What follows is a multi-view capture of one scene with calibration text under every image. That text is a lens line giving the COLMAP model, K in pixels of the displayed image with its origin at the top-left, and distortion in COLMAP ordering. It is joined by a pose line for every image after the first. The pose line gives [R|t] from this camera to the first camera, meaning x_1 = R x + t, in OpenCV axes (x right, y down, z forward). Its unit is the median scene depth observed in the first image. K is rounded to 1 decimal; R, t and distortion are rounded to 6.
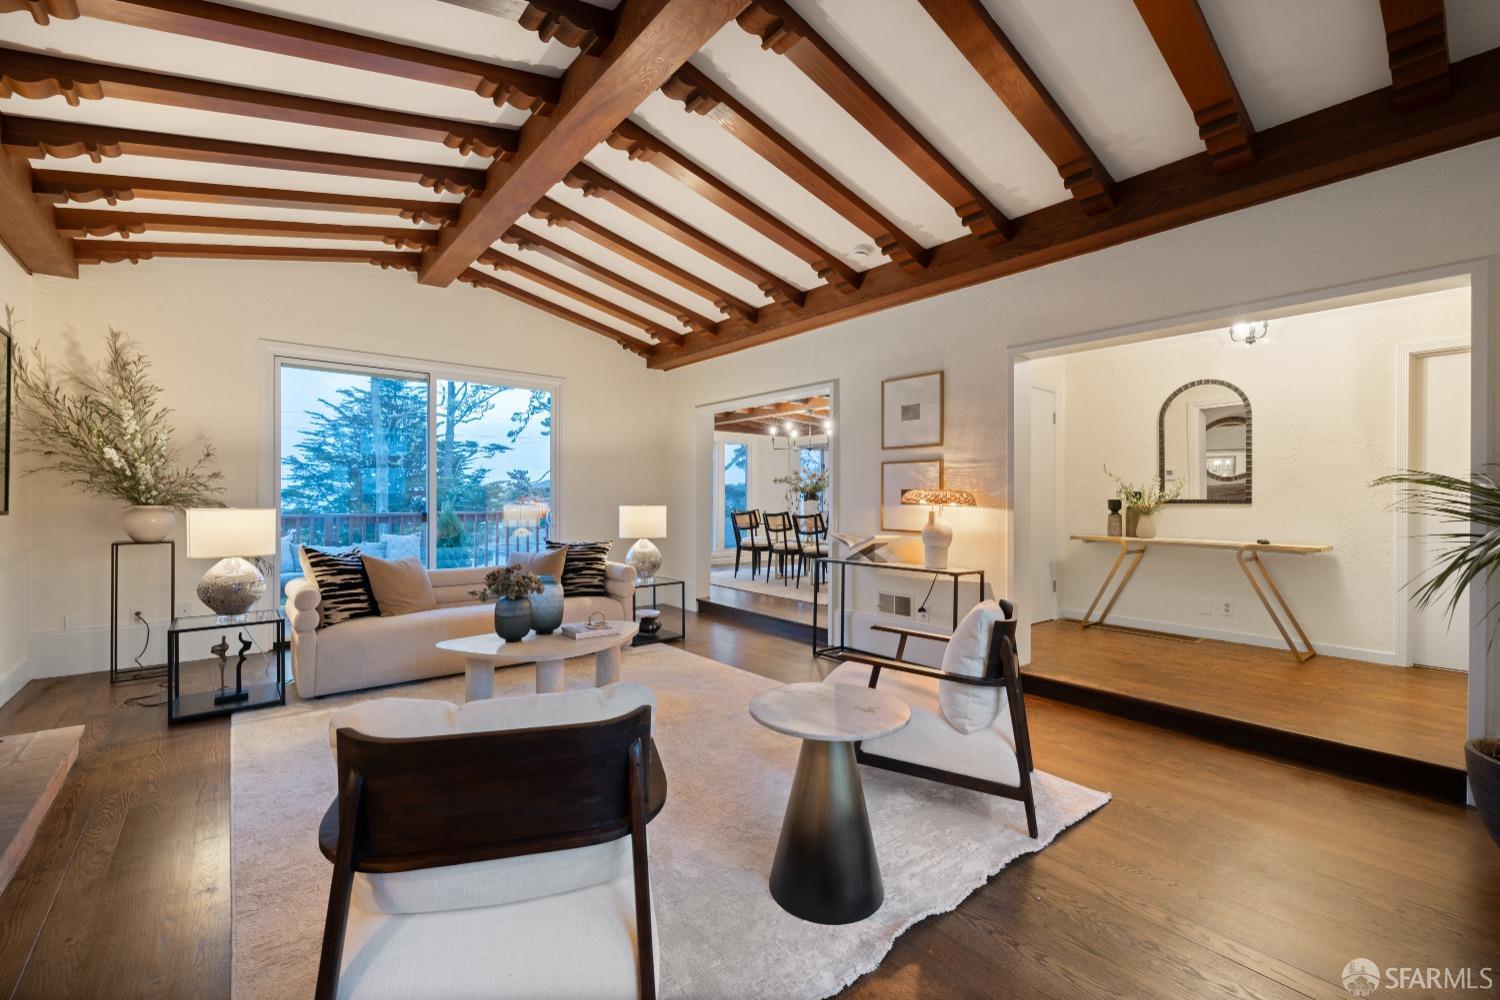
lens RADIAL K [[624.7, 0, 745.6], [0, 624.7, 500.6], [0, 0, 1]] dist [-0.001001, 0.001179]
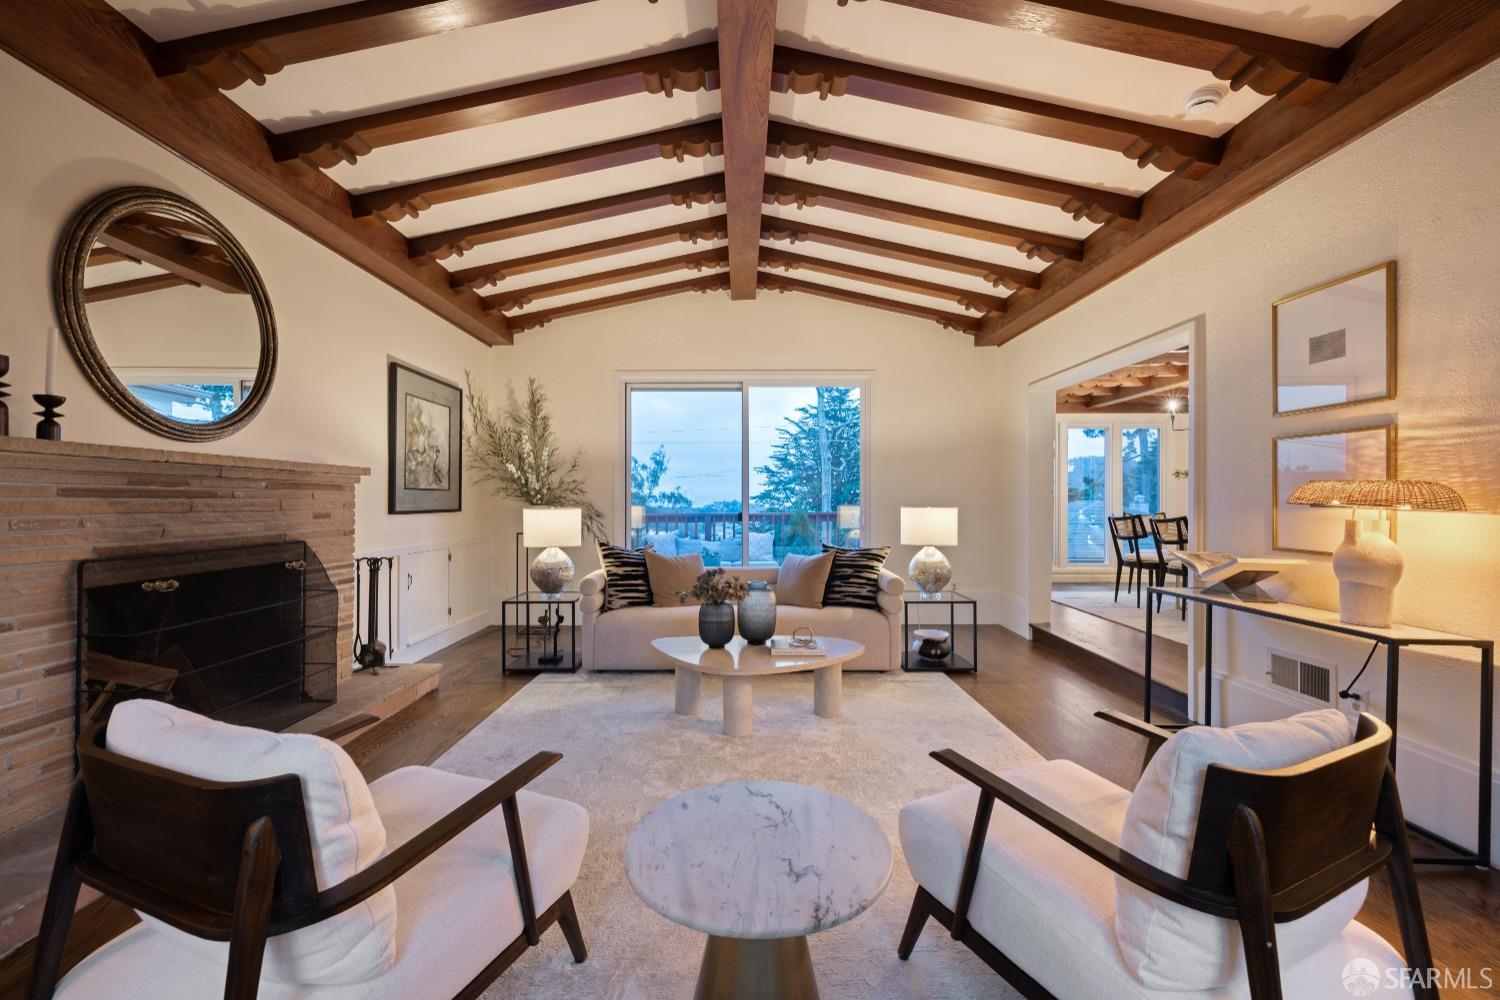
lens RADIAL K [[624.7, 0, 748.5], [0, 624.7, 500.8], [0, 0, 1]] dist [-0.001001, 0.001179]
pose [[0.777322, -0.002151, -0.629100, 0.190443], [0.001252, 0.999997, -0.001872, 0.000558], [0.629102, 0.000667, 0.777322, 0.196077]]
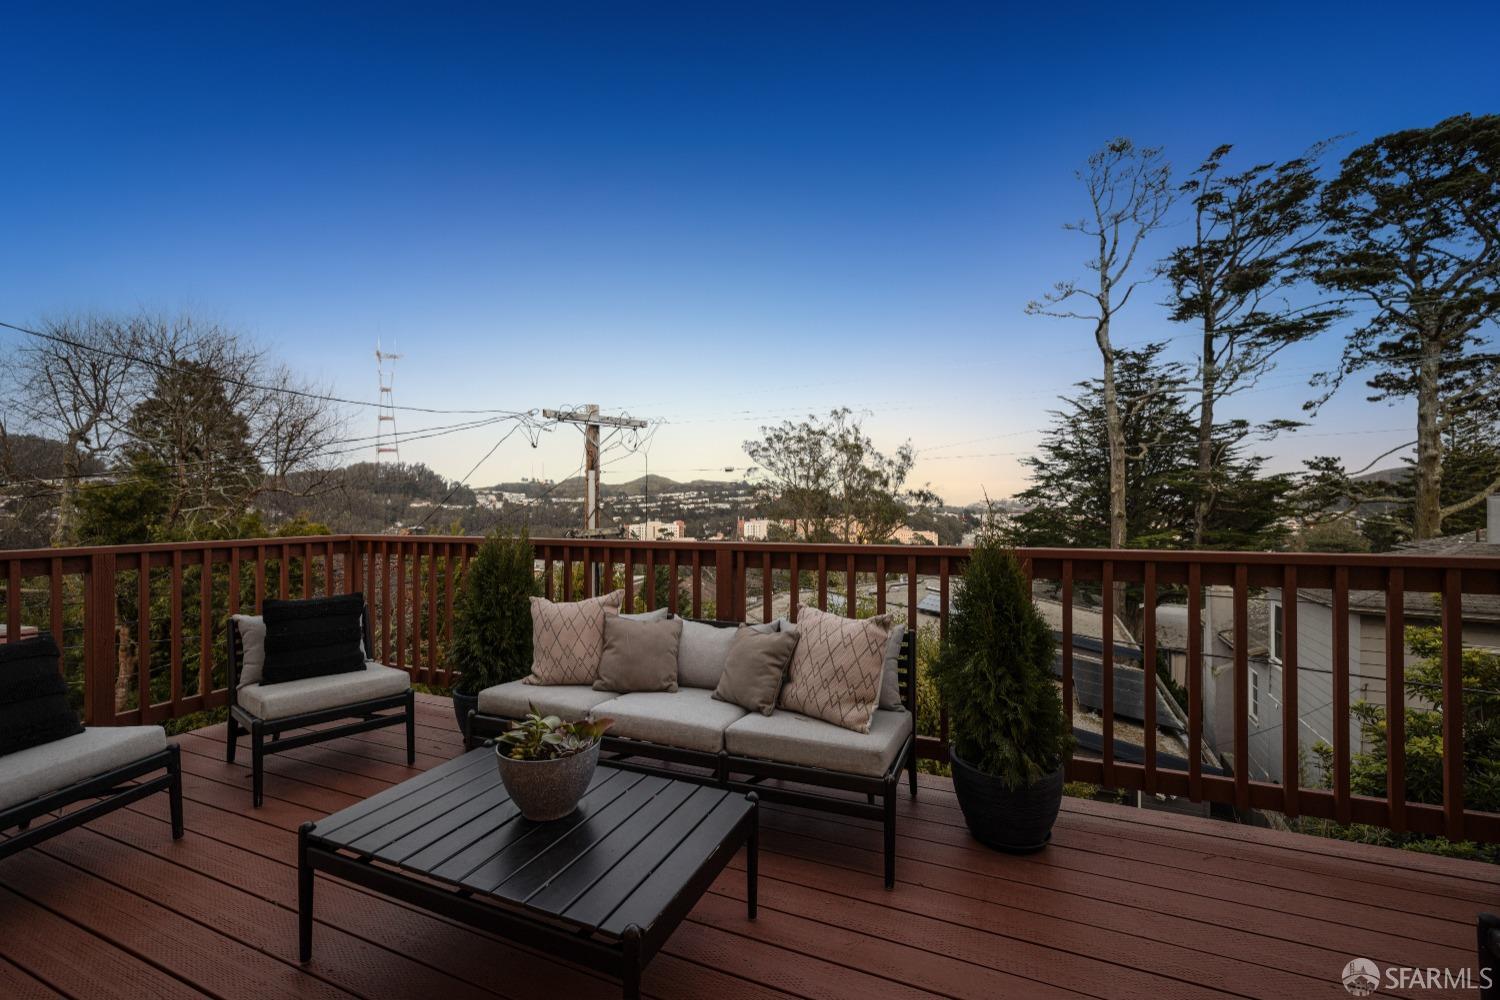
lens RADIAL K [[624.7, 0, 738.8], [0, 624.7, 494.4], [0, 0, 1]] dist [-0.001001, 0.001179]
pose [[0.449312, -0.008787, -0.893332, -0.386324], [0.001551, 0.999958, -0.009056, -0.019615], [0.893374, 0.002684, 0.449307, 1.169106]]
